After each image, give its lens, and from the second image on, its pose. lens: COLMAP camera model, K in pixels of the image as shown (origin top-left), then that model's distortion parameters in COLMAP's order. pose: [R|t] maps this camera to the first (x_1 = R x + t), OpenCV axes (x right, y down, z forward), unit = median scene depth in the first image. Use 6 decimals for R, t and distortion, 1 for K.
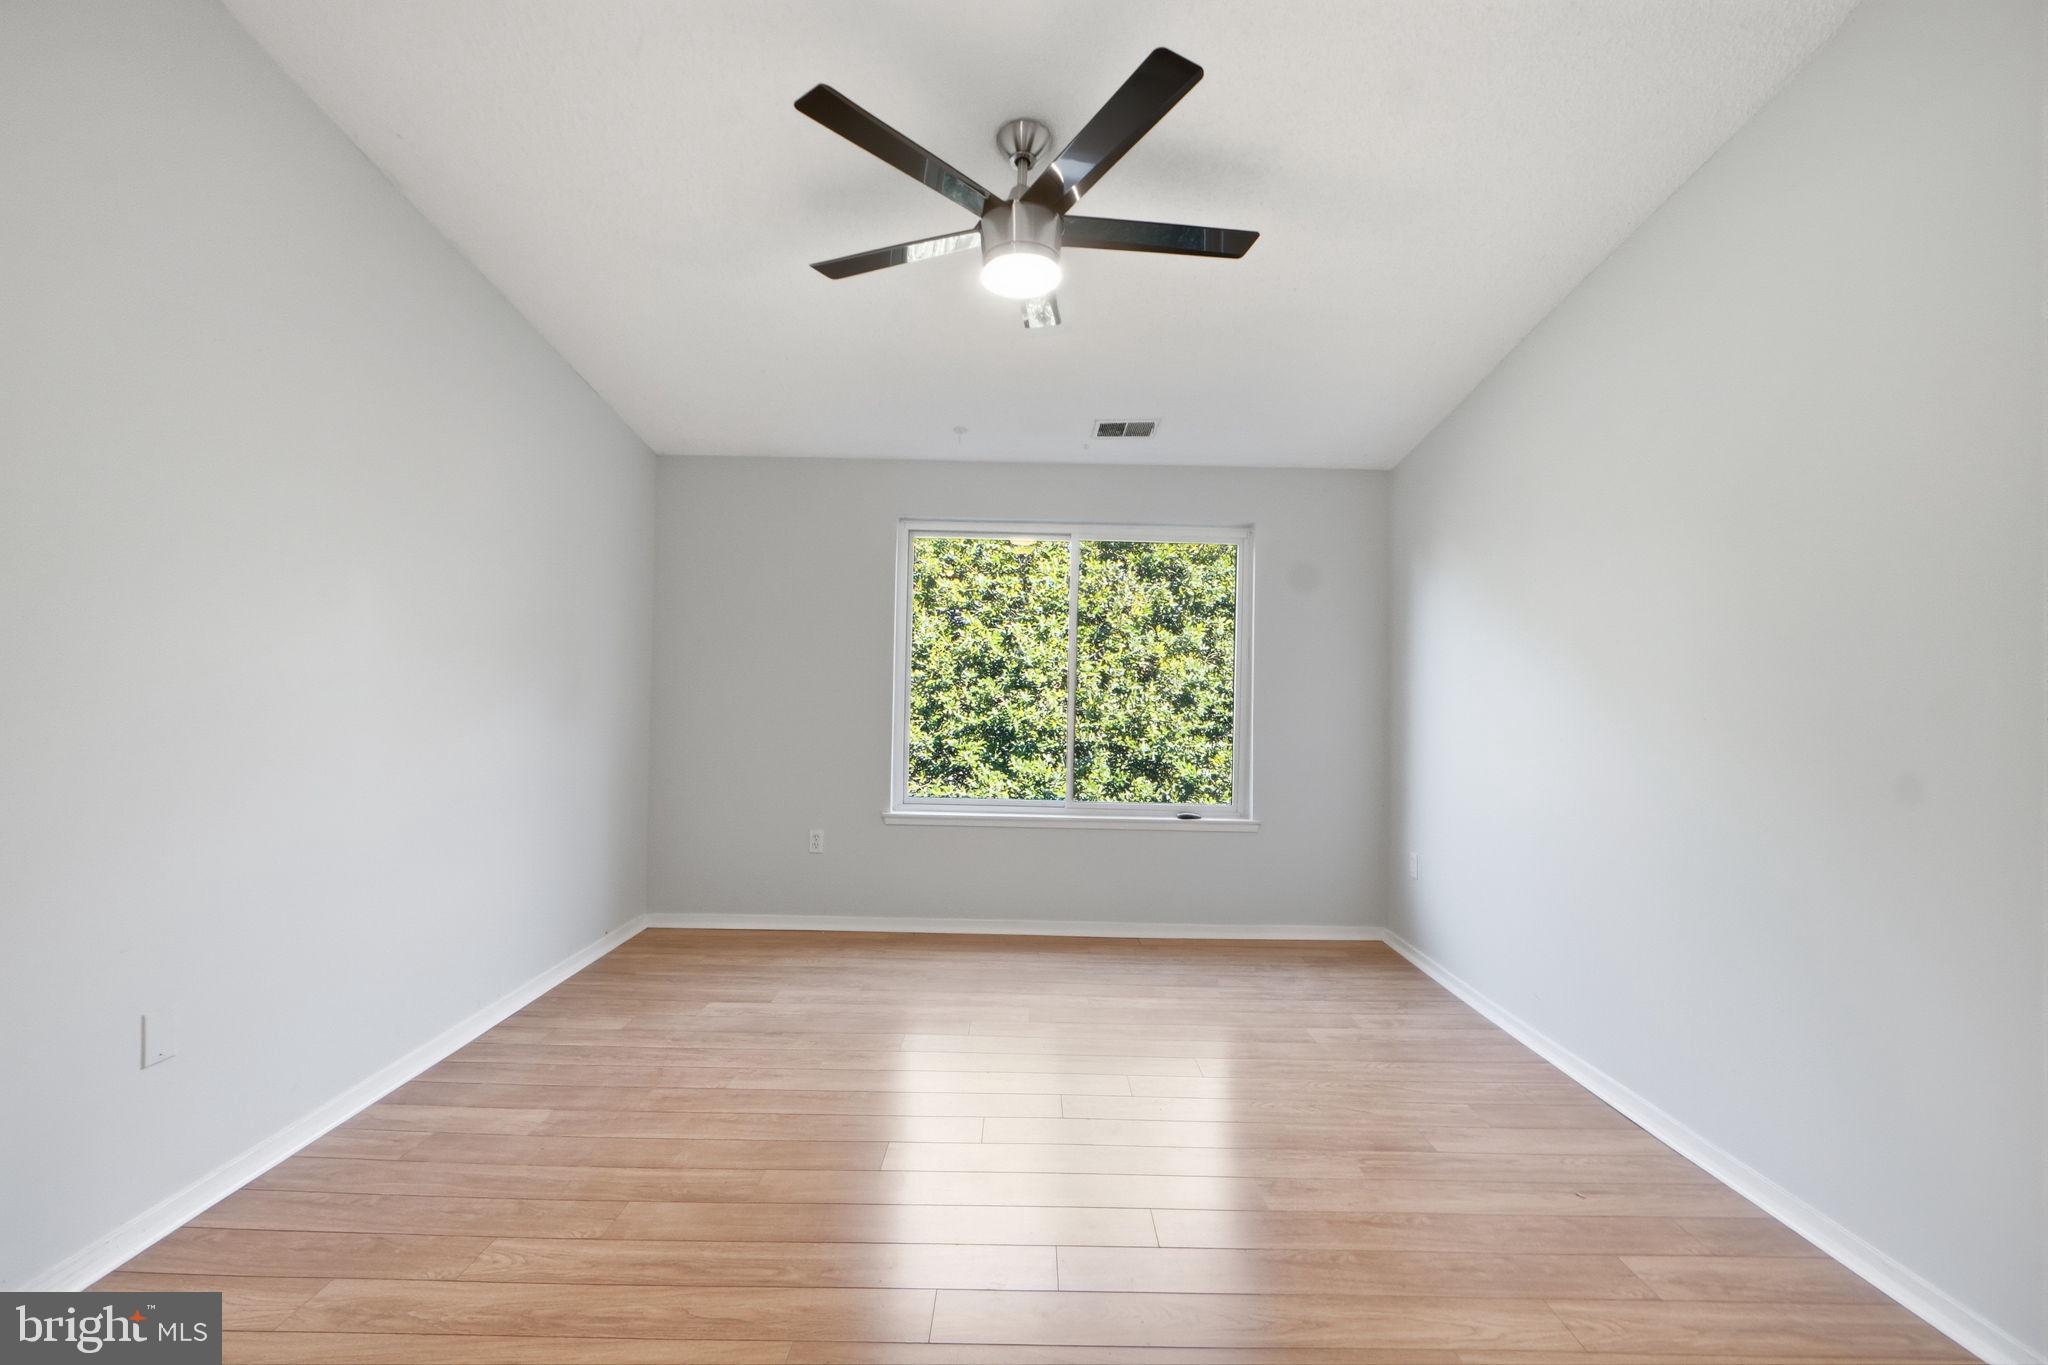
lens RADIAL K [[850.5, 0, 1023.3], [0, 850.5, 680.2], [0, 0, 1]] dist [-0.024820, 0.008172]
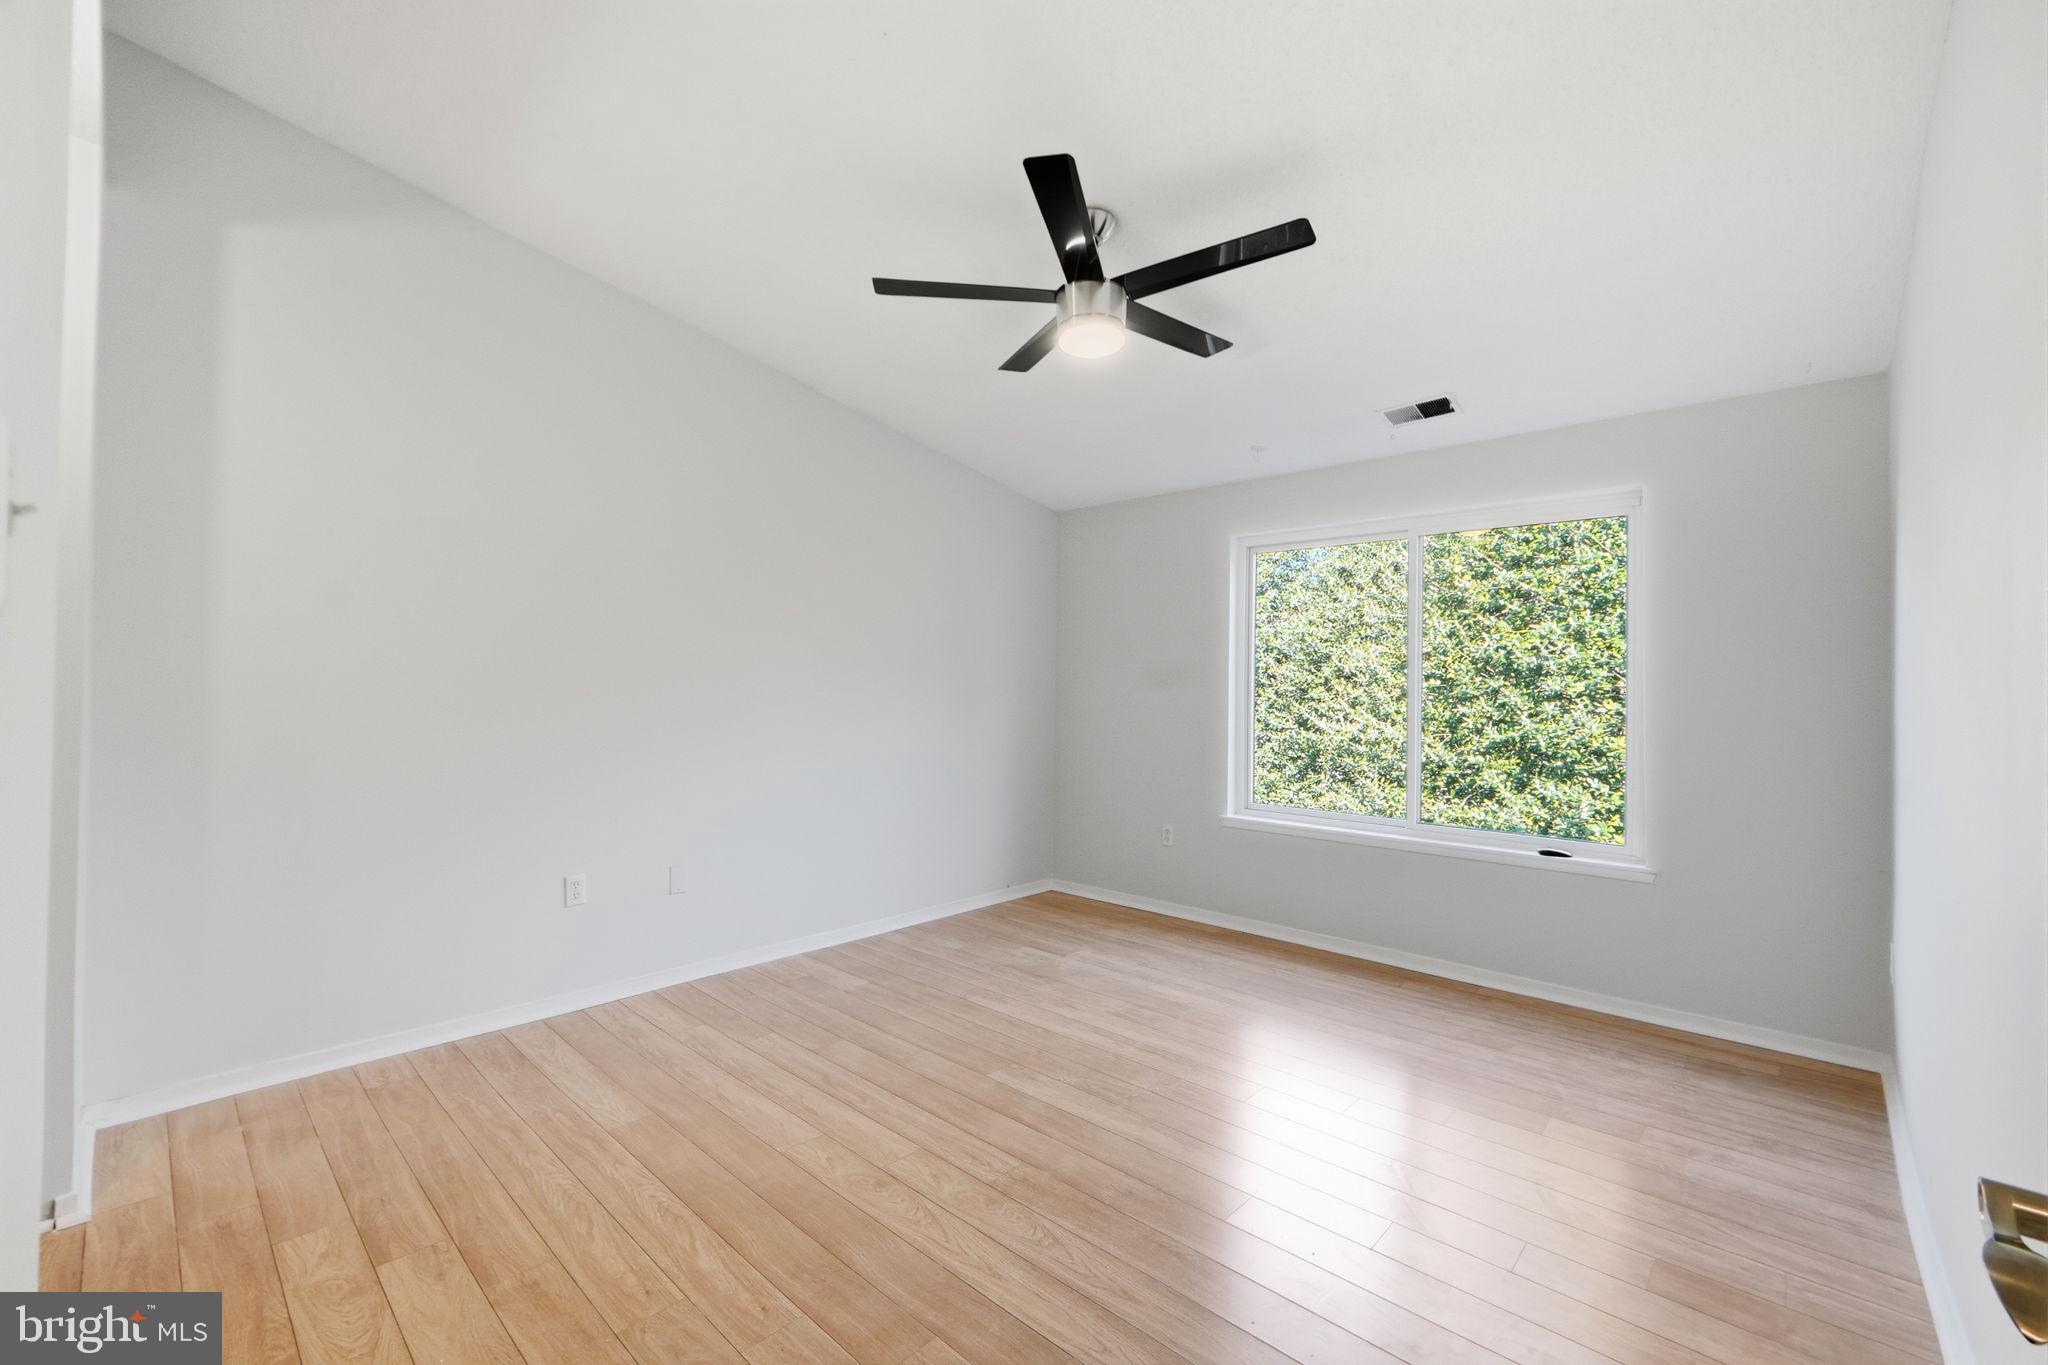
lens RADIAL K [[850.5, 0, 1023.3], [0, 850.5, 680.2], [0, 0, 1]] dist [-0.024820, 0.008172]
pose [[0.734460, -0.015086, -0.678485, 0.442851], [0.005497, 0.999852, -0.016280, 0.003509], [0.678630, 0.008227, 0.734434, 0.056719]]
